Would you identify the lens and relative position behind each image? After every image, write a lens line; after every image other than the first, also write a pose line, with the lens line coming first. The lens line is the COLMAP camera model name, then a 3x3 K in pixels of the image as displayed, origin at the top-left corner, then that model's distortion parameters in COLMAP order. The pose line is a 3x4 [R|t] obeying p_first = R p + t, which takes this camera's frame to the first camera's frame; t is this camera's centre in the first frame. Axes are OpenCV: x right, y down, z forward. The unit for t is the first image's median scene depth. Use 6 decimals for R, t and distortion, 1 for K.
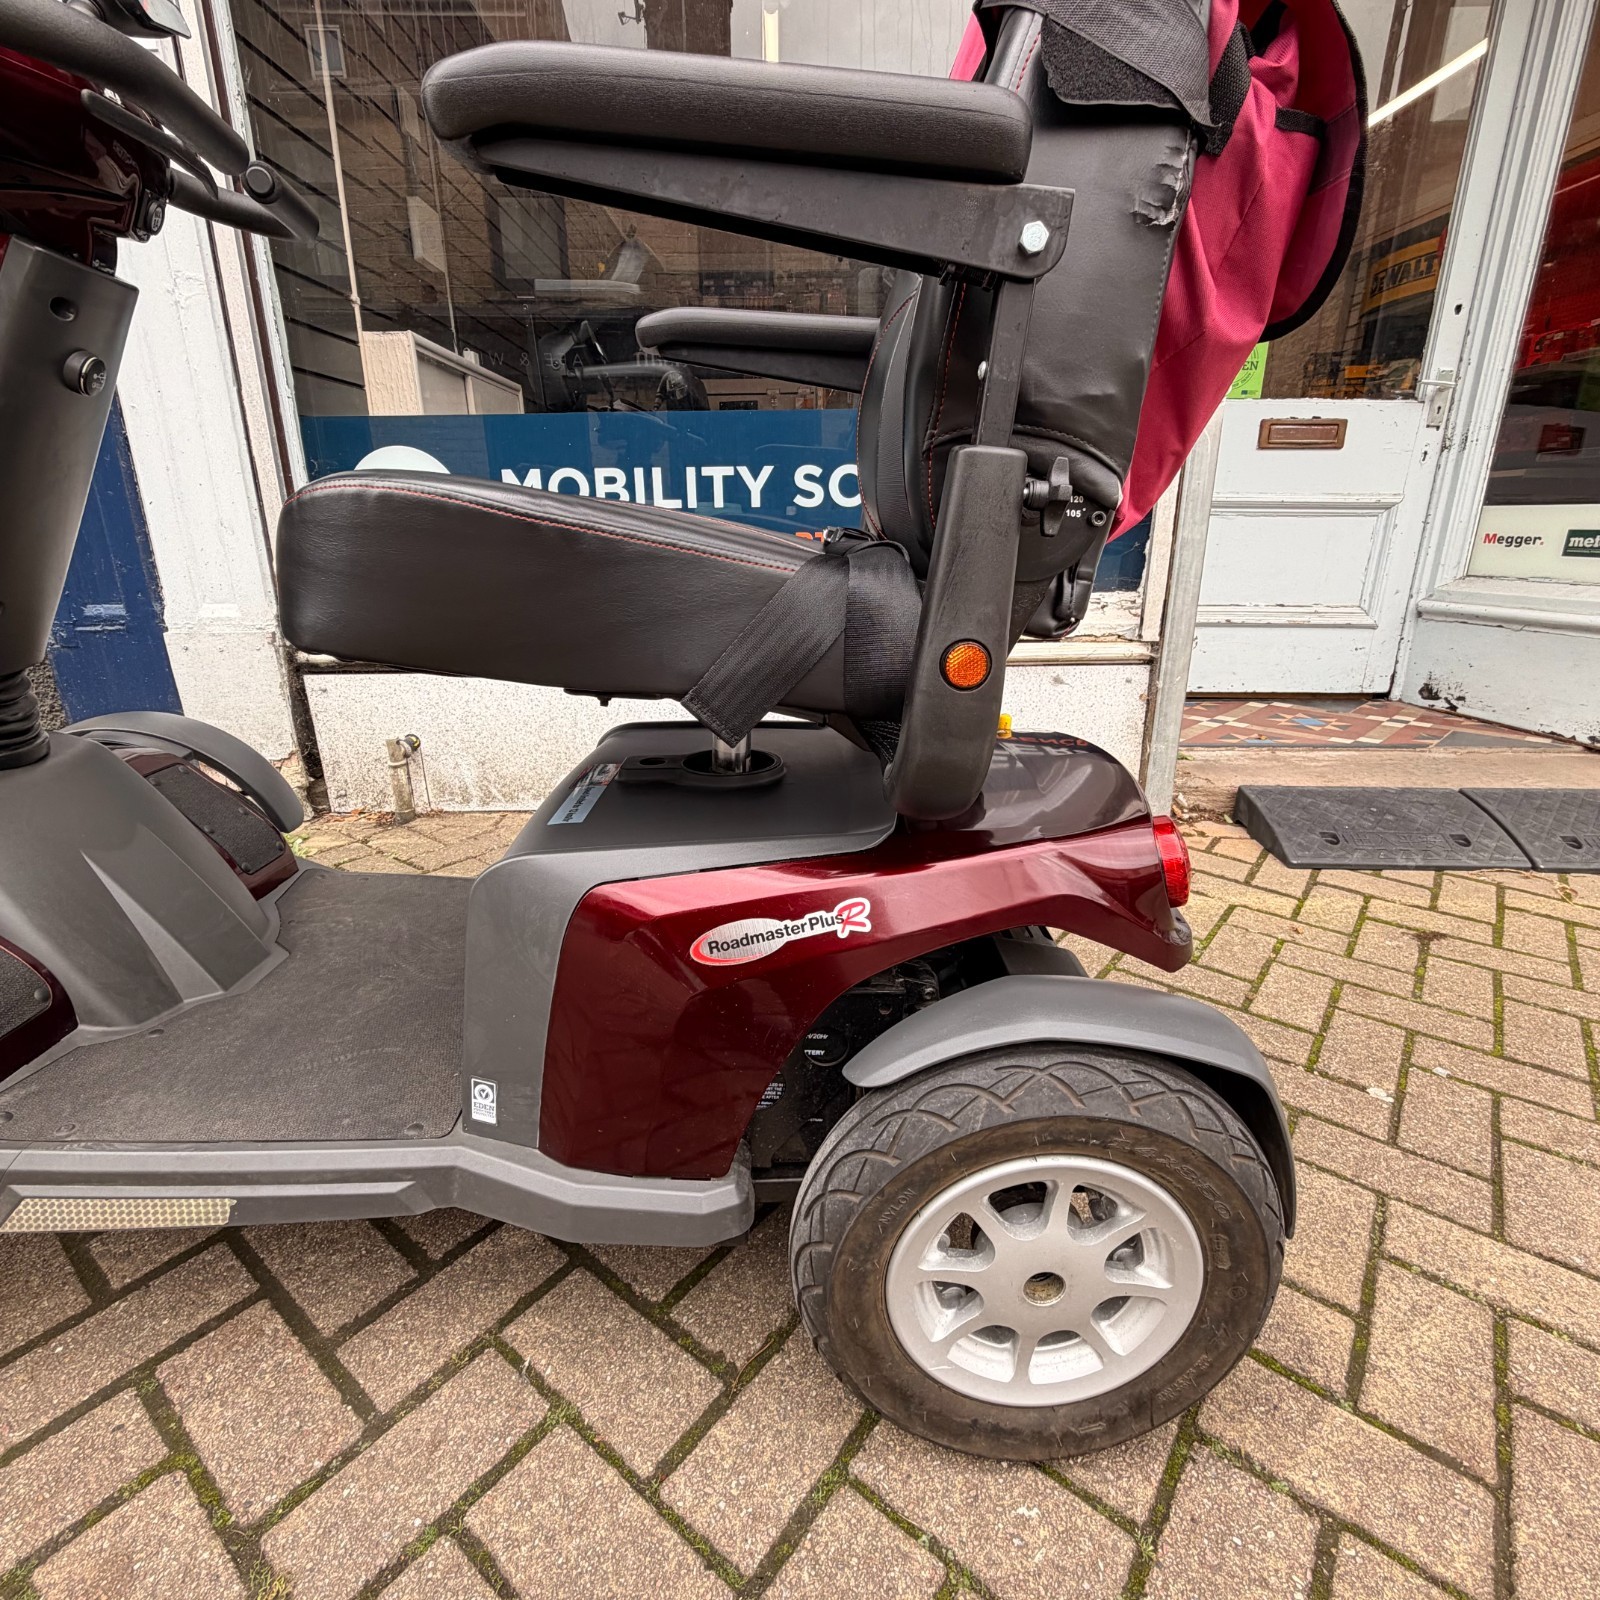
lens RADIAL K [[849.0, 0, 797.8], [0, 849.0, 792.2], [0, 0, 1]] dist [0.000131, -0.000433]
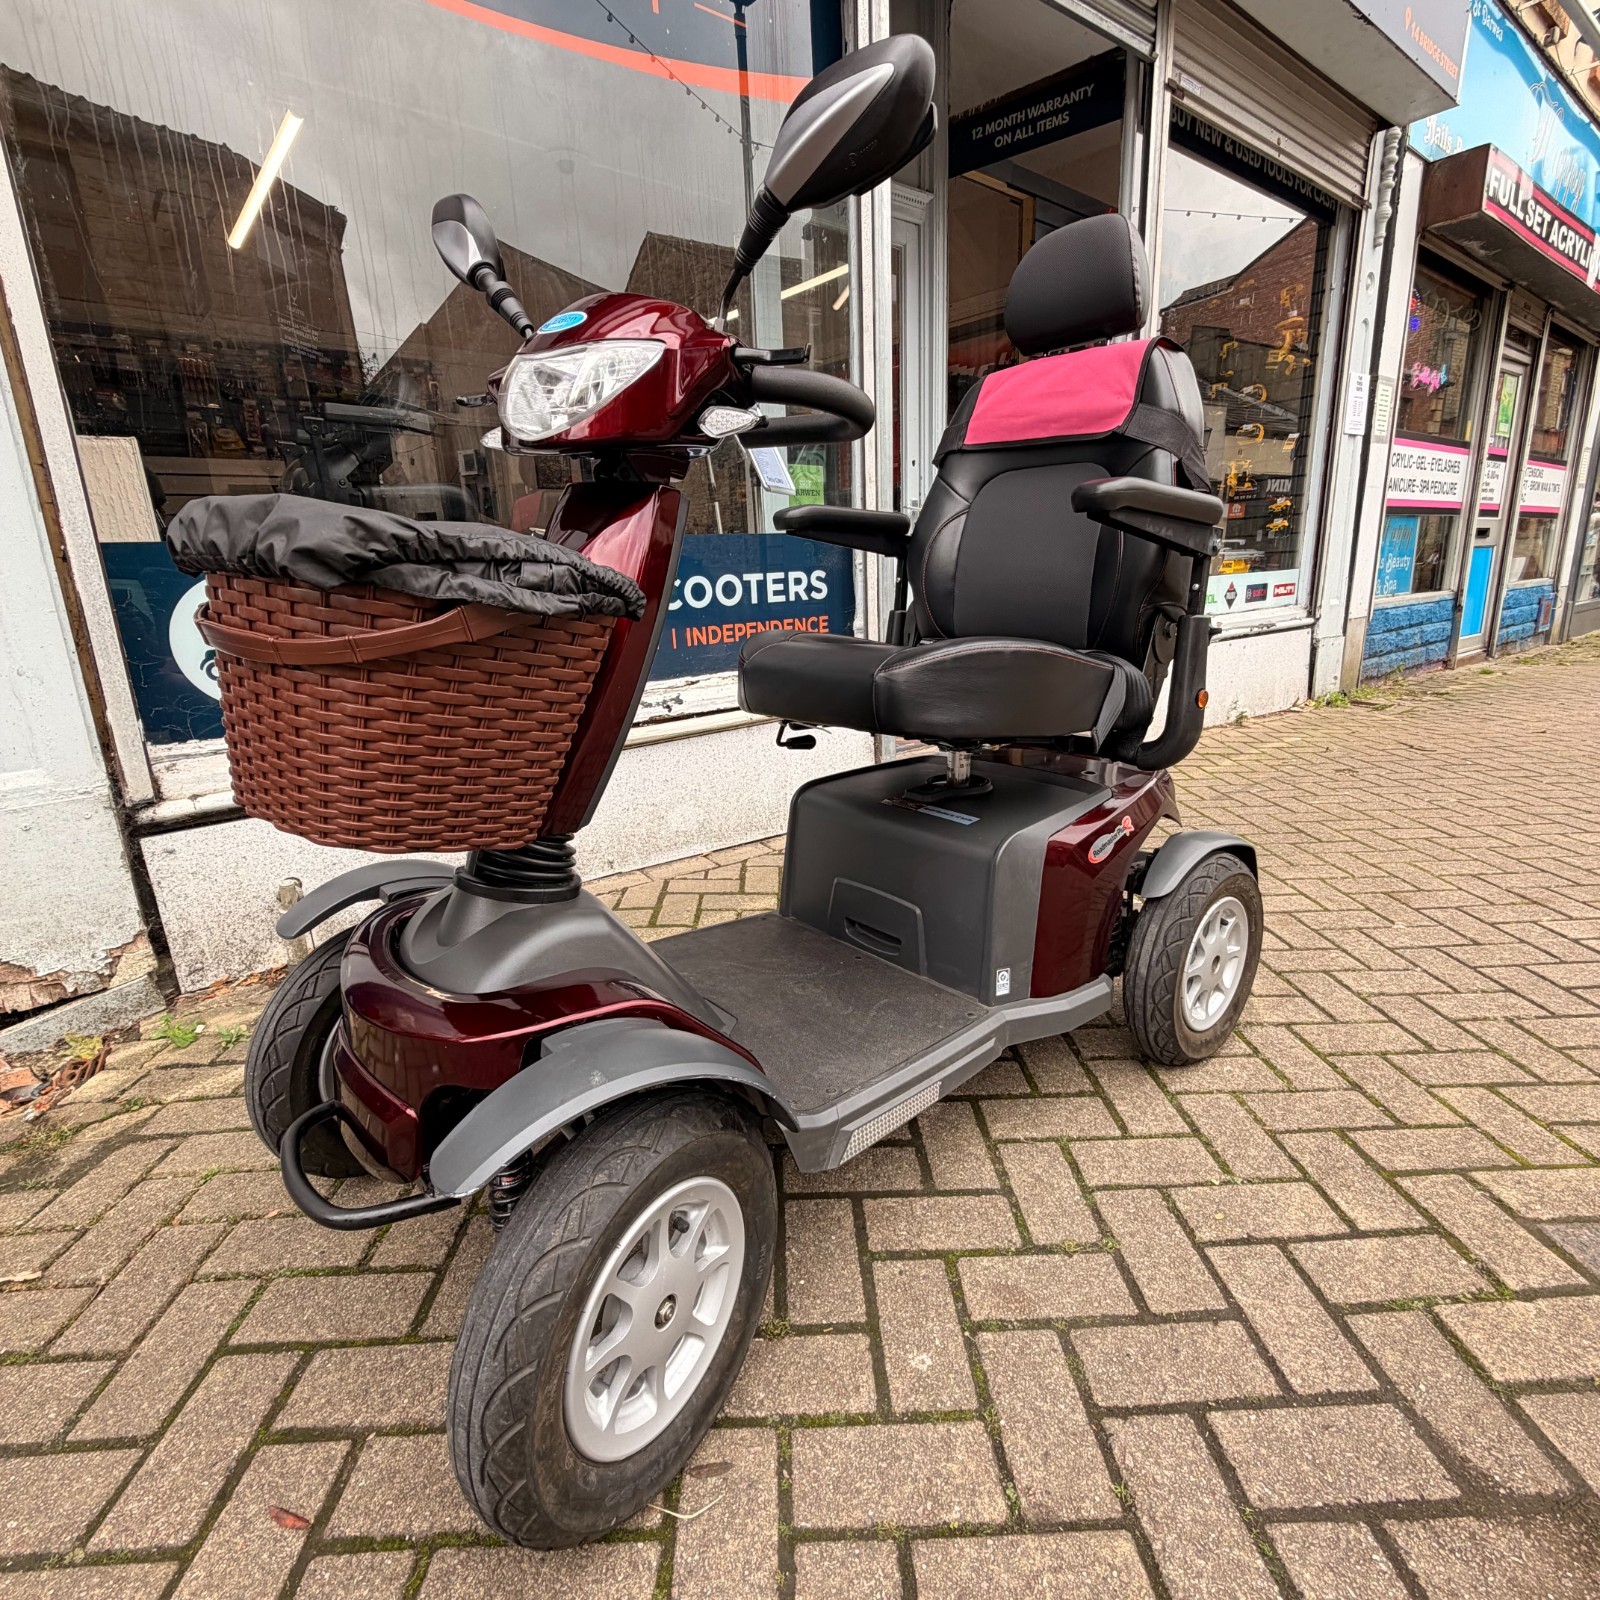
lens RADIAL K [[849.0, 0, 797.8], [0, 849.0, 792.2], [0, 0, 1]] dist [0.000131, -0.000433]
pose [[0.772021, -0.185484, 0.607931, -1.019929], [0.226046, 0.974064, 0.010134, -0.077440], [-0.594043, 0.129597, 0.793925, -0.111199]]
